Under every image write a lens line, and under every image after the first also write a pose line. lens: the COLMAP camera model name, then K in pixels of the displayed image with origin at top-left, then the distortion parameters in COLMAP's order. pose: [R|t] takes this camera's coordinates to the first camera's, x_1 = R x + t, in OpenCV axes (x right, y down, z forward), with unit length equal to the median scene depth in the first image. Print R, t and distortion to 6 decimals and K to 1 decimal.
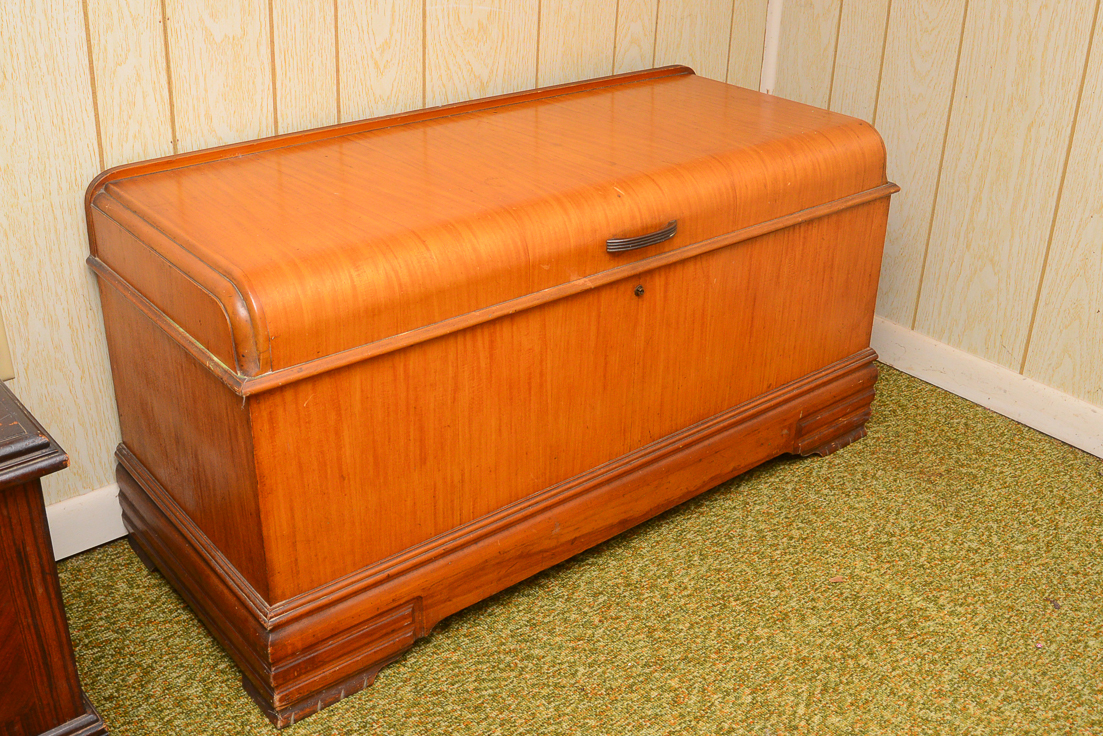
lens RADIAL K [[1169.6, 0, 551.5], [0, 1169.6, 368.0], [0, 0, 1]] dist [-0.102458, 0.017966]
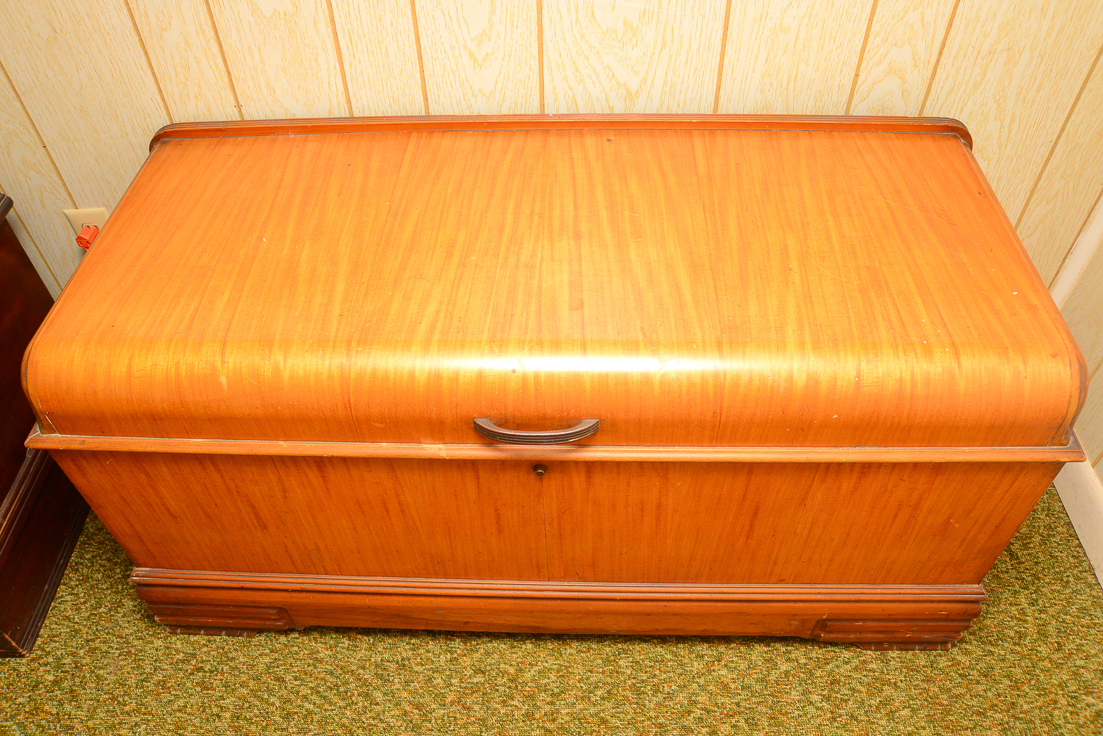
lens RADIAL K [[848.1, 0, 548.9], [0, 848.1, 392.7], [0, 0, 1]] dist [-0.137146, 0.081514]
pose [[0.741712, 0.475814, -0.472720, 0.318483], [-0.259980, 0.853651, 0.451321, -0.363023], [0.618283, -0.211853, 0.756865, 0.551166]]
